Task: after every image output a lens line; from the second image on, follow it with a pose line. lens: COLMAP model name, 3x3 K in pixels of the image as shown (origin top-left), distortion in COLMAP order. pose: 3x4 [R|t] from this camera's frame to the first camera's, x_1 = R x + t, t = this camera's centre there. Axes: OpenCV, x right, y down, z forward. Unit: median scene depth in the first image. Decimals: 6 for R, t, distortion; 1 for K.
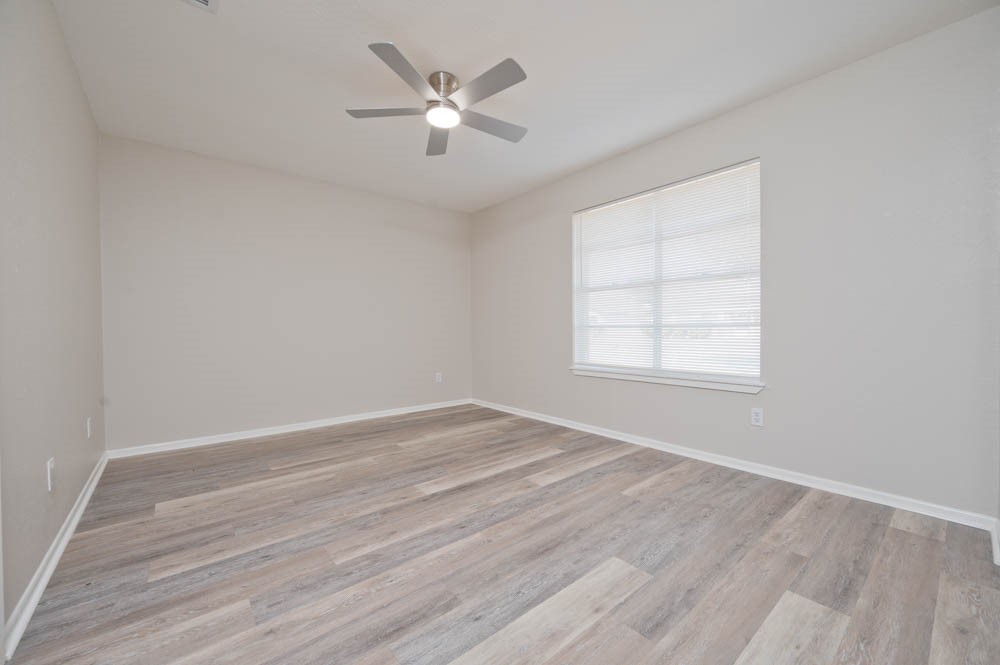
lens RADIAL K [[391.9, 0, 502.5], [0, 391.9, 335.8], [0, 0, 1]] dist [-0.000331, 0.000513]
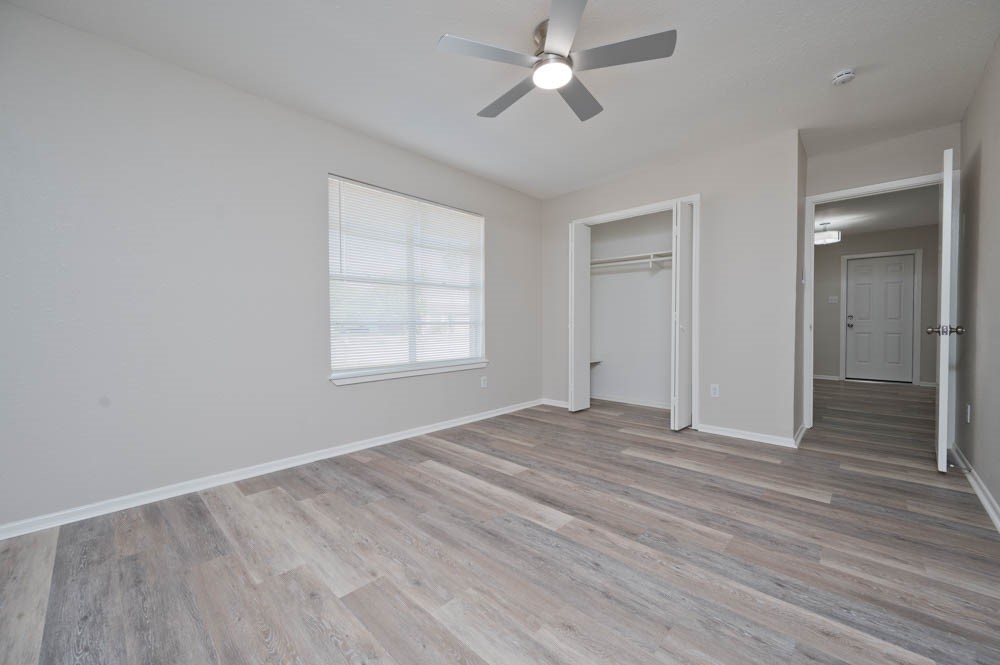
lens RADIAL K [[391.9, 0, 502.6], [0, 391.9, 337.0], [0, 0, 1]] dist [-0.000331, 0.000513]
pose [[-0.119685, -0.025315, 0.992489, -0.962970], [0.024863, 0.999285, 0.028487, -0.016687], [-0.992501, 0.028086, -0.118970, 1.186531]]
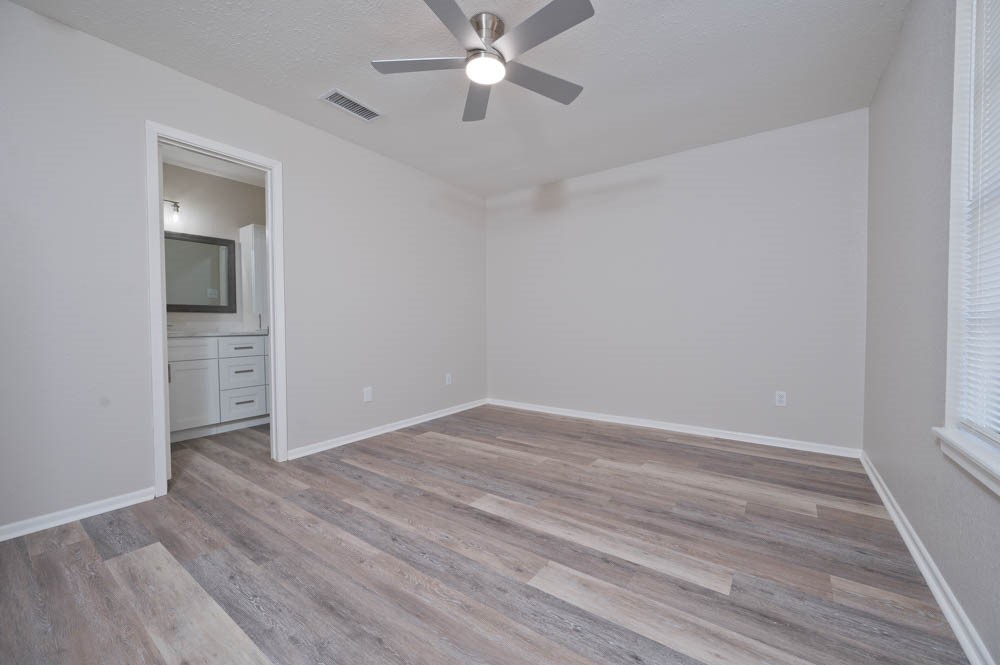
lens RADIAL K [[391.9, 0, 500.9], [0, 391.9, 331.0], [0, 0, 1]] dist [-0.000331, 0.000513]
pose [[0.247562, 0.026063, -0.968521, 0.668080], [-0.013362, 0.999635, 0.023485, -0.022131], [0.968780, 0.007127, 0.247820, 0.801917]]
